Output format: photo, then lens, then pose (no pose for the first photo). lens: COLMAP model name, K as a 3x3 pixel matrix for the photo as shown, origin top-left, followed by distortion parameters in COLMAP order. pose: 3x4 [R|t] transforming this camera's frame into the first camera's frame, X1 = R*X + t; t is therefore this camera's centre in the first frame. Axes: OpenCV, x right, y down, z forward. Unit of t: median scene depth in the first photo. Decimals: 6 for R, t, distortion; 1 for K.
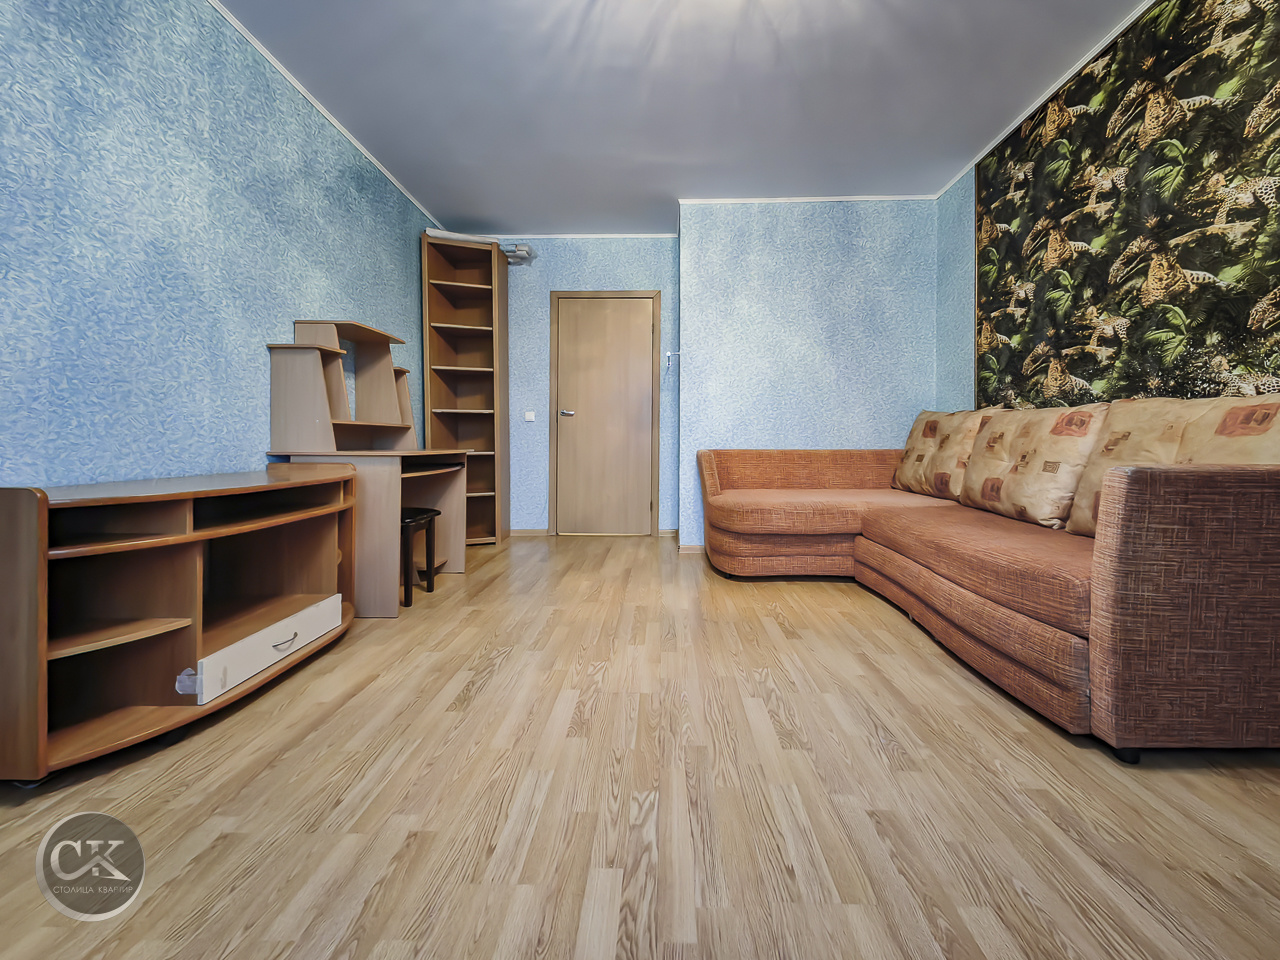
lens RADIAL K [[503.7, 0, 649.3], [0, 503.7, 437.3], [0, 0, 1]] dist [0.017907, -0.006442]
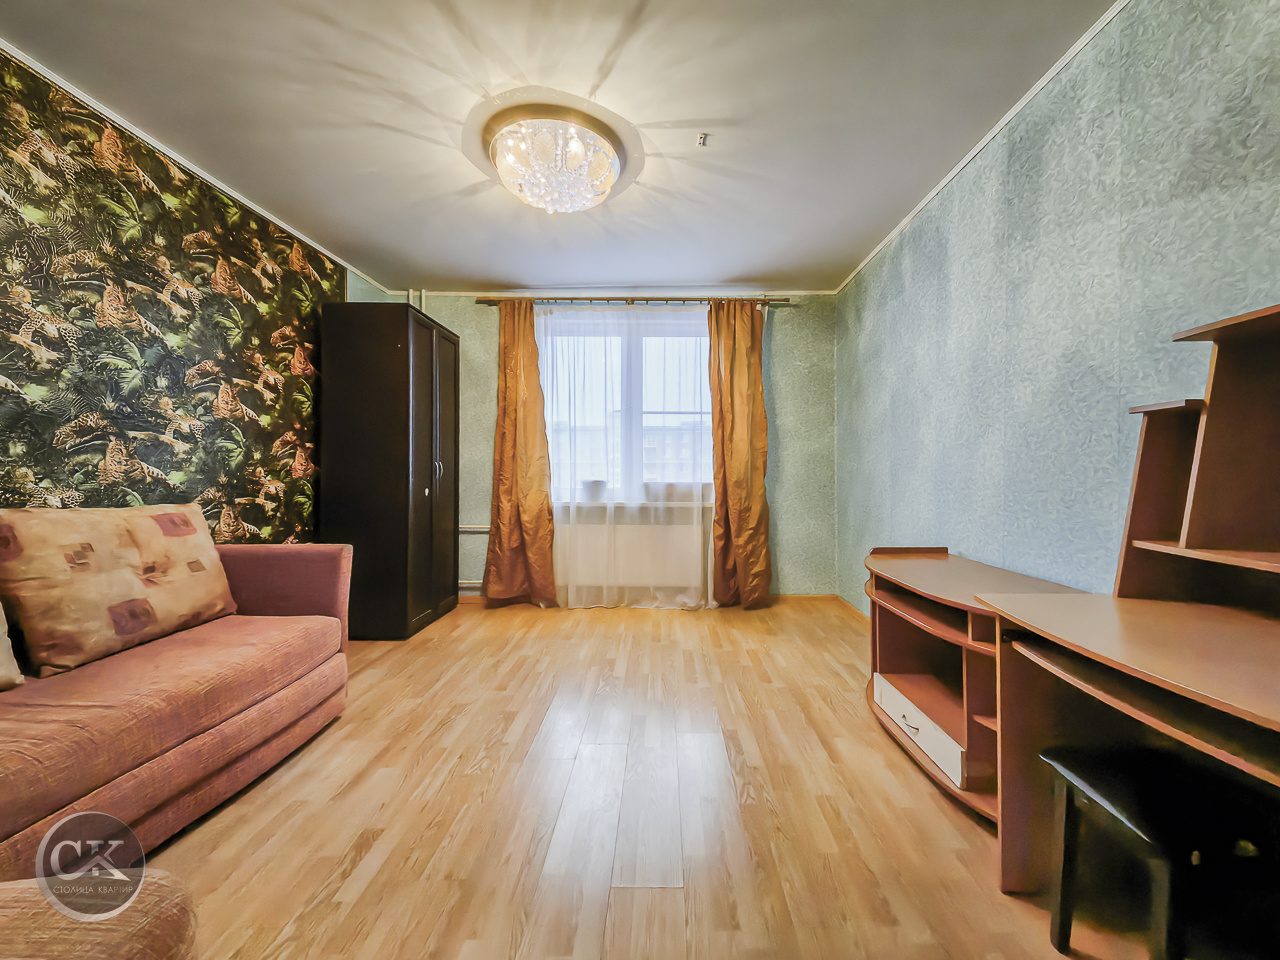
lens RADIAL K [[503.7, 0, 643.9], [0, 503.7, 469.1], [0, 0, 1]] dist [0.017907, -0.006442]
pose [[-0.999964, 0.003590, 0.007736, -0.123354], [0.003491, 0.999911, -0.012846, -0.129261], [-0.007782, -0.012818, -0.999888, 1.880917]]
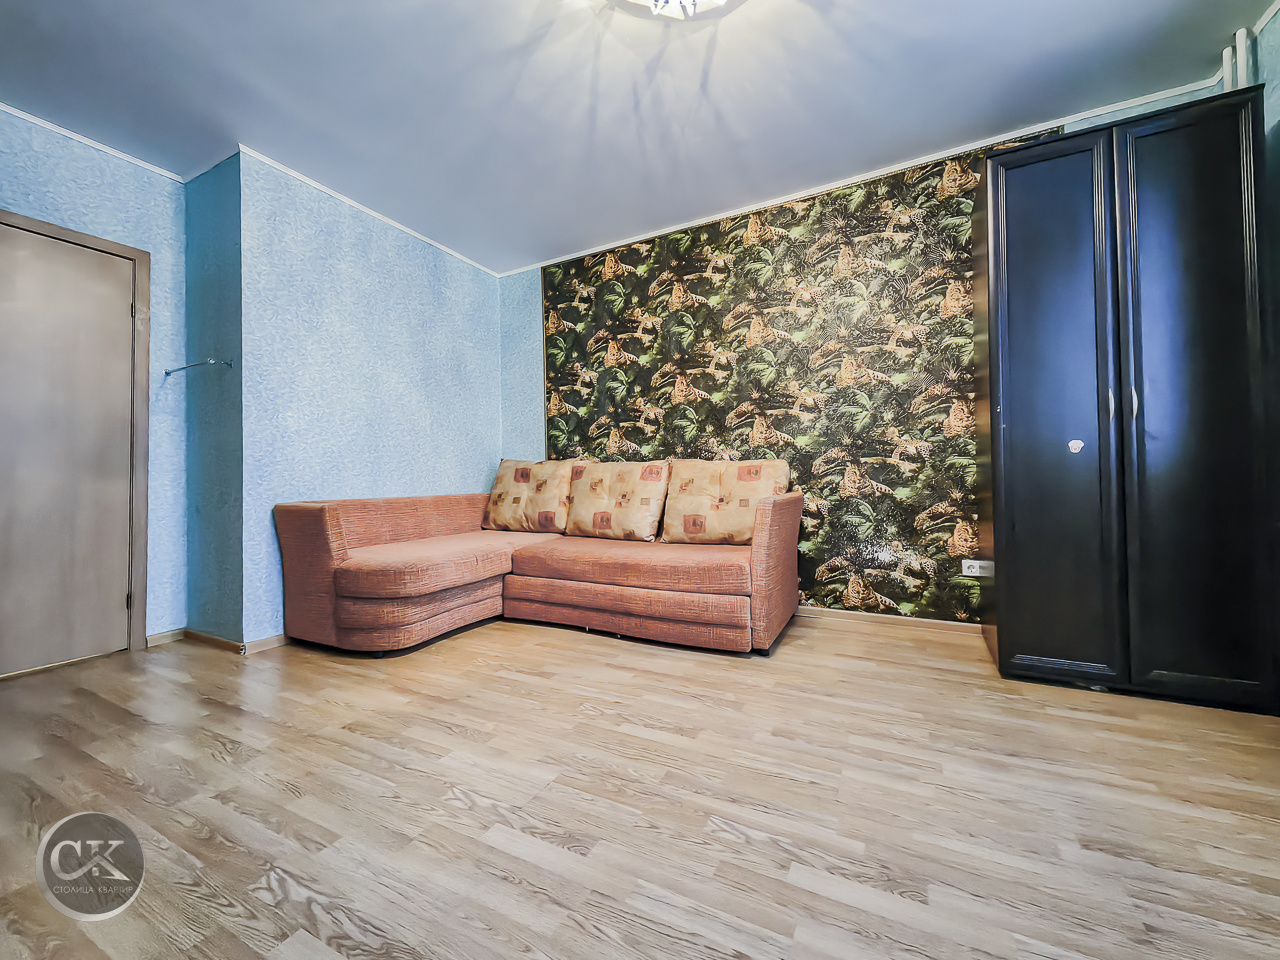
lens RADIAL K [[498.3, 0, 648.9], [0, 498.3, 469.1], [0, 0, 1]] dist [0.011314, -0.000711]
pose [[0.431010, 0.012122, 0.902266, -0.612651], [0.007786, 0.999823, -0.017152, -0.014583], [-0.902313, 0.014418, 0.430839, 0.390648]]
